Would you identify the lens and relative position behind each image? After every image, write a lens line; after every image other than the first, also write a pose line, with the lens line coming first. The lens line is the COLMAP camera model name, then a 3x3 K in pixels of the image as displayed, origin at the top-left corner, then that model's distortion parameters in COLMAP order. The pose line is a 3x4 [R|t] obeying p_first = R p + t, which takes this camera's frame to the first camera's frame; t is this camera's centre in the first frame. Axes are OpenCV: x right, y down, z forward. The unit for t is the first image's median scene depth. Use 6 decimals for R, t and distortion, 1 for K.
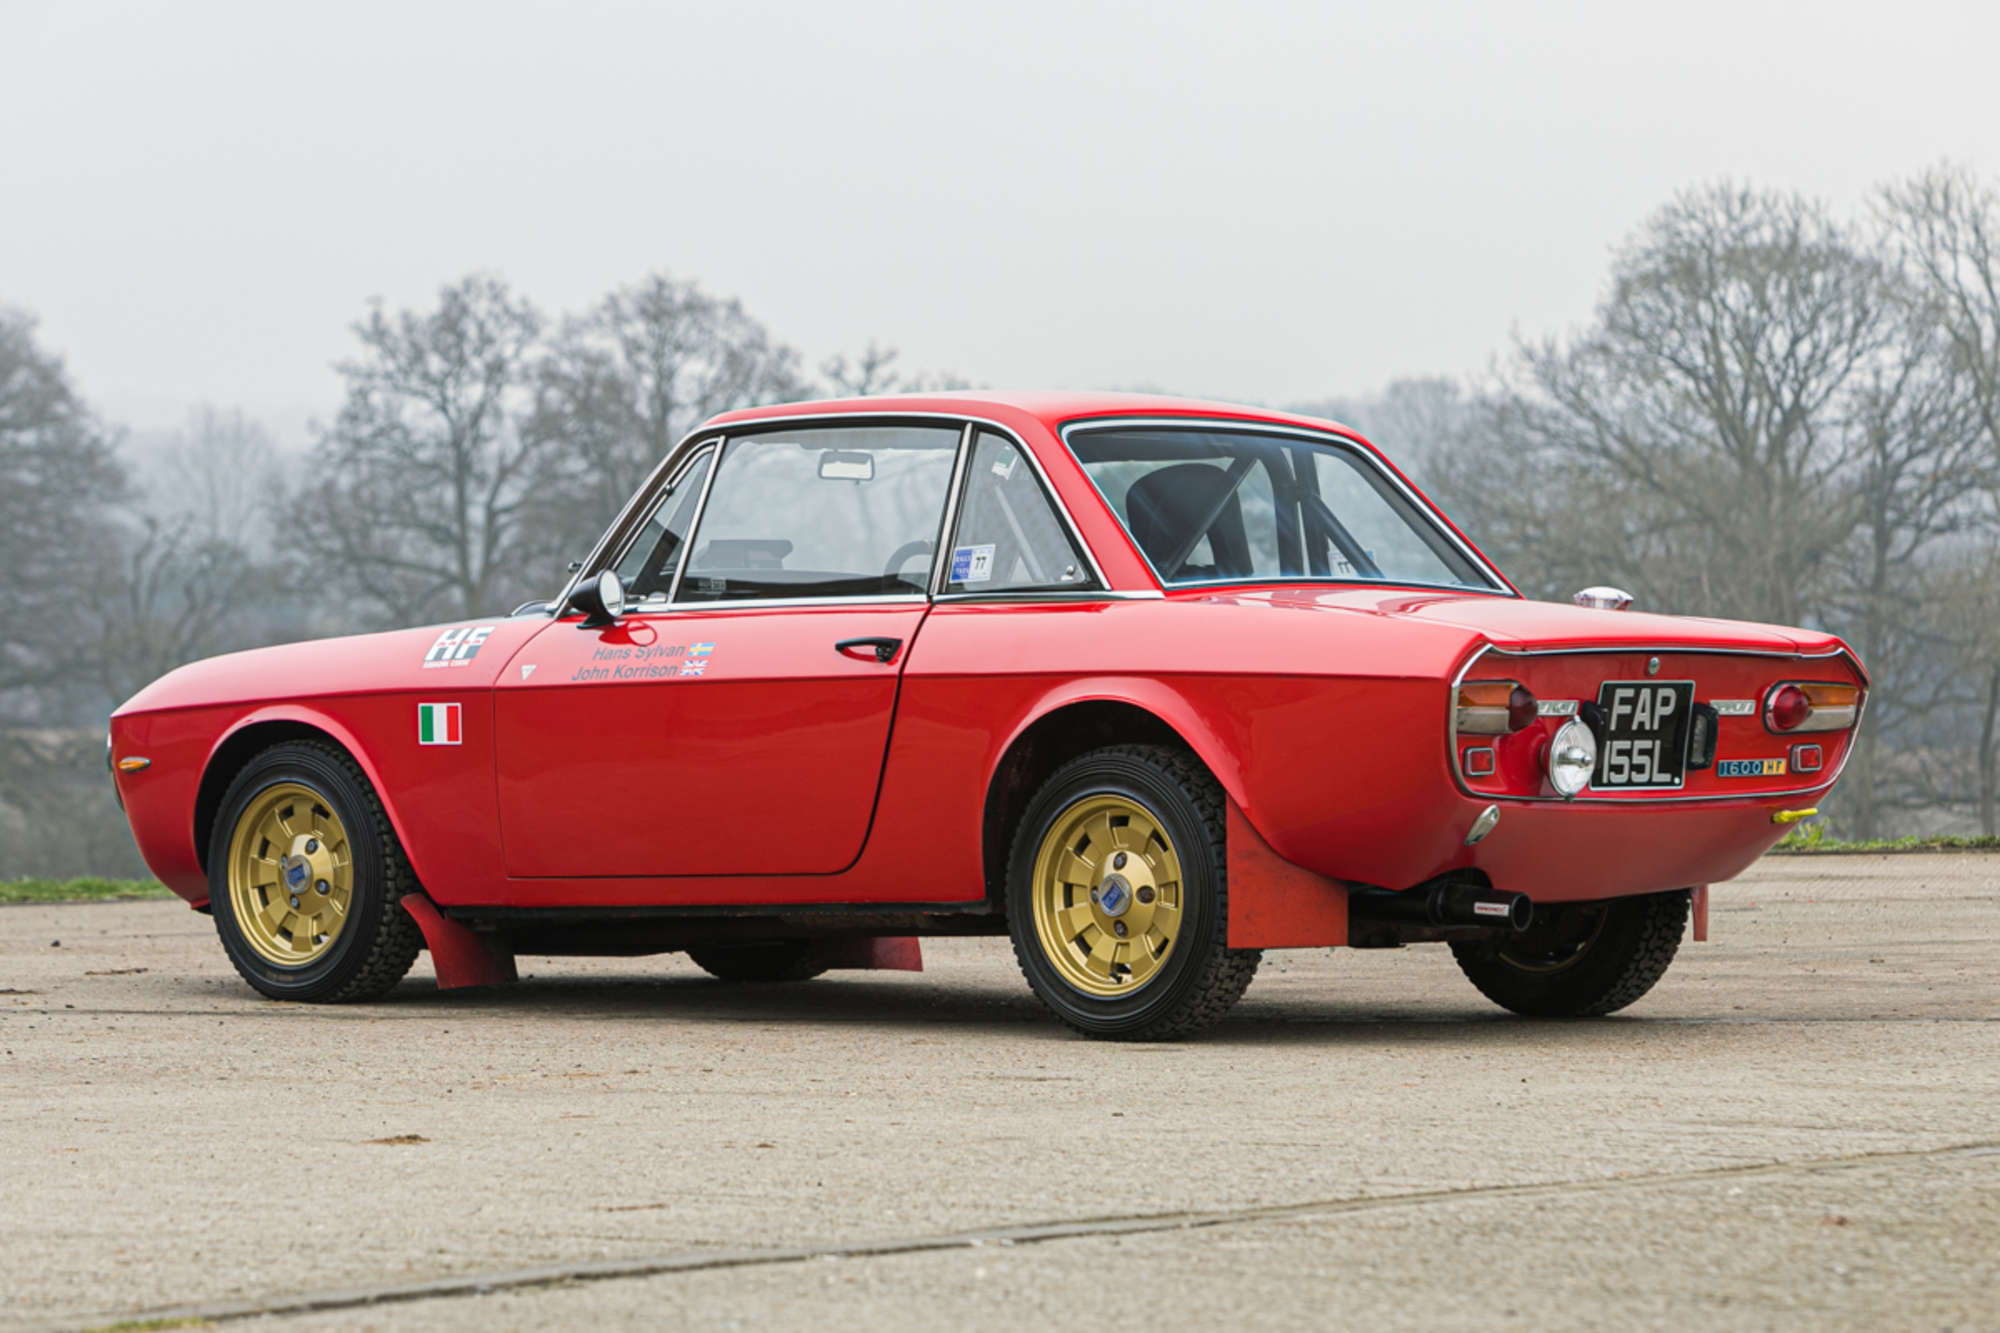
lens RADIAL K [[7141.3, 0, 997.6], [0, 7141.3, 668.7], [0, 0, 1]] dist [-0.212345, 0.000000]
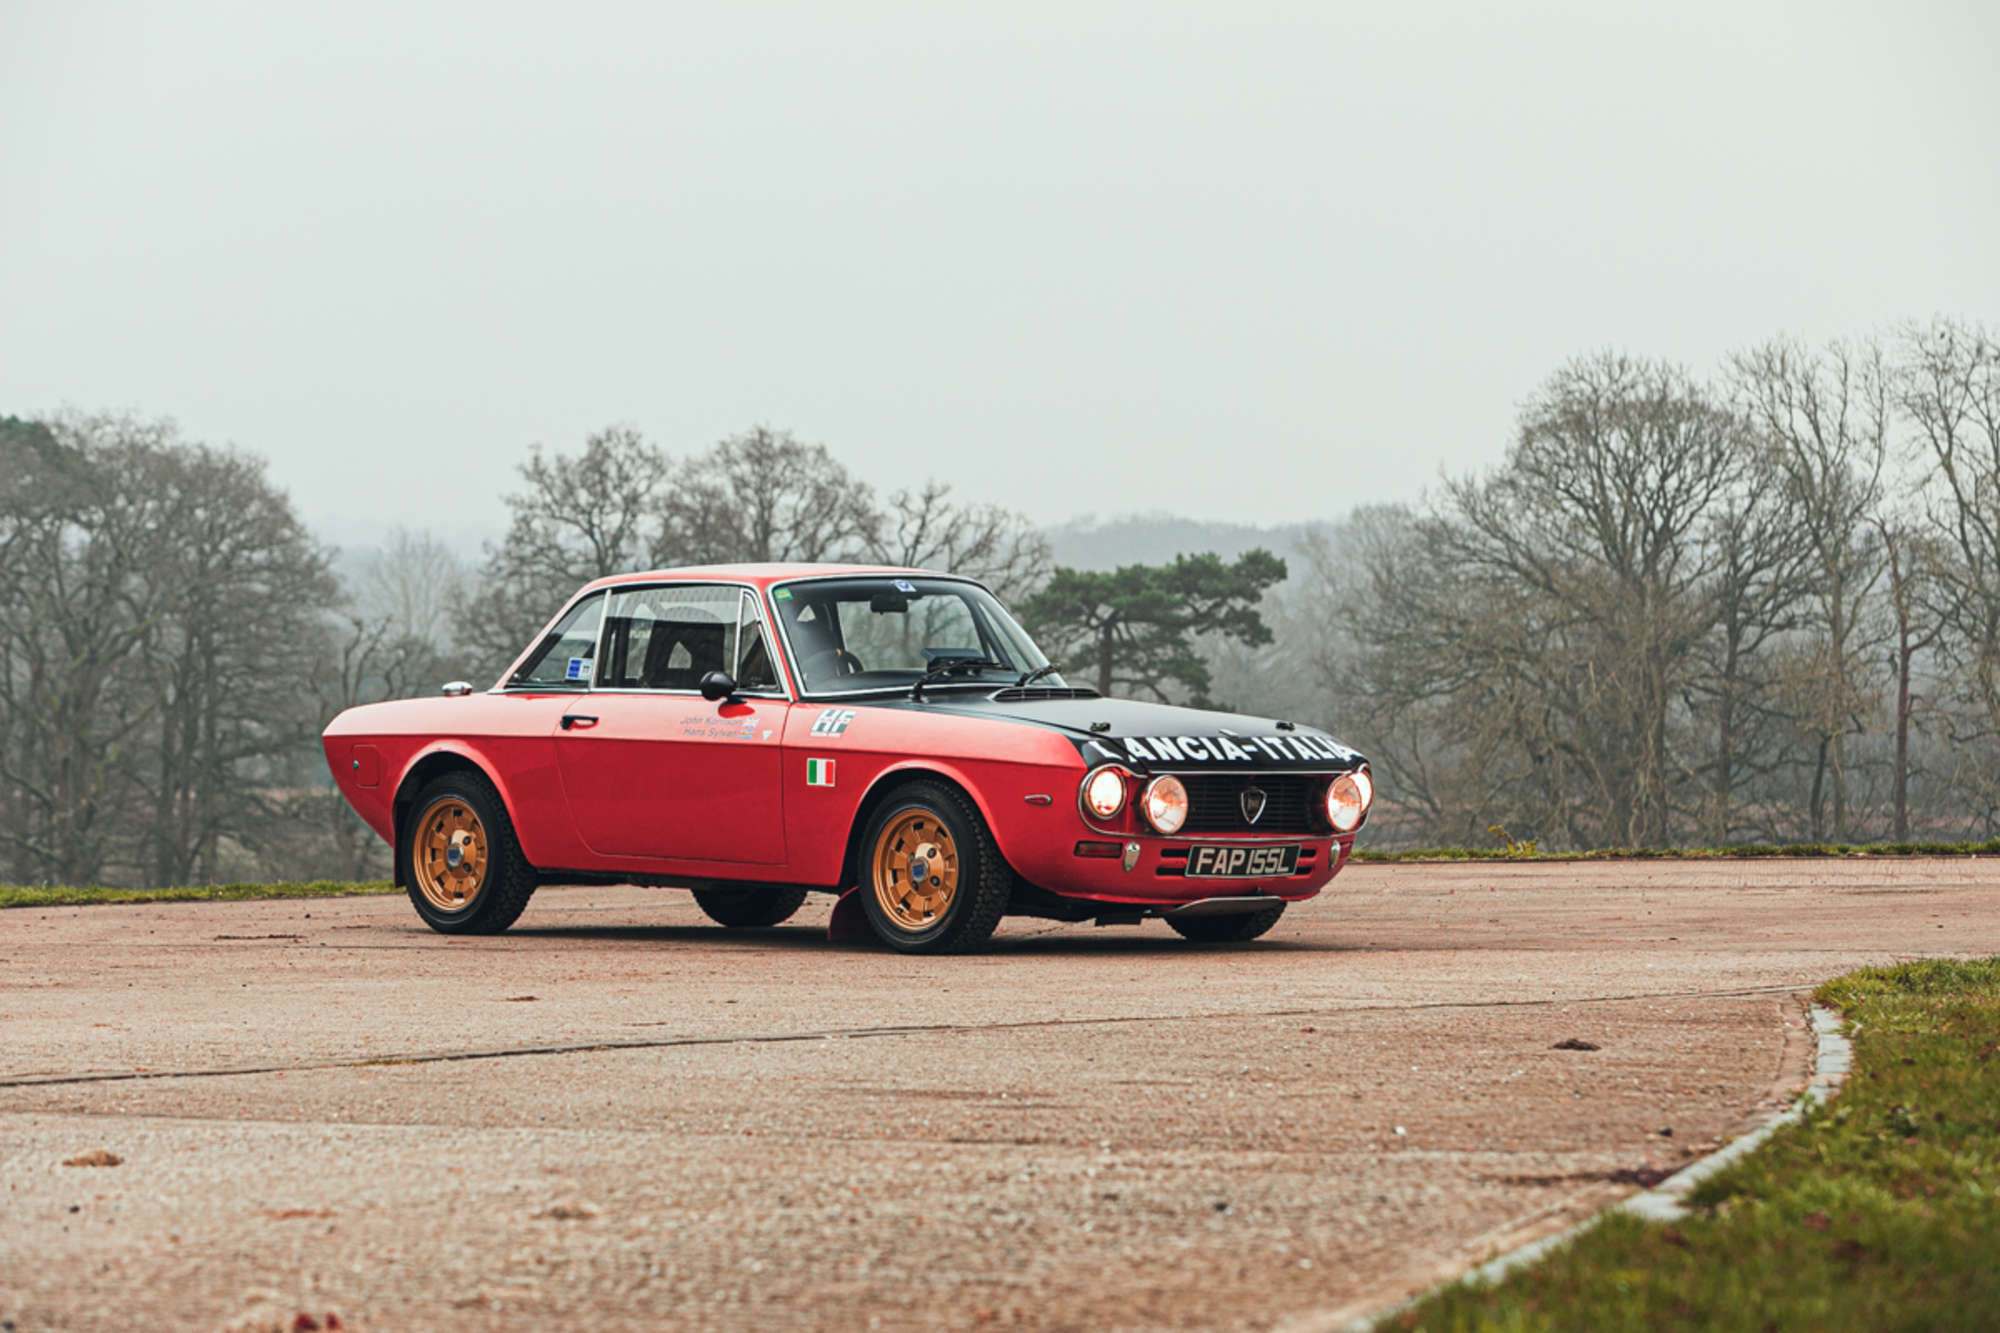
lens RADIAL K [[6309.0, 0, 996.1], [0, 6309.0, 675.3], [0, 0, 1]] dist [-0.271043, 0.000000]
pose [[0.999872, -0.001560, -0.015908, 0.011641], [0.001389, 0.999941, -0.010757, 0.000748], [0.015924, 0.010733, 0.999816, -0.110789]]
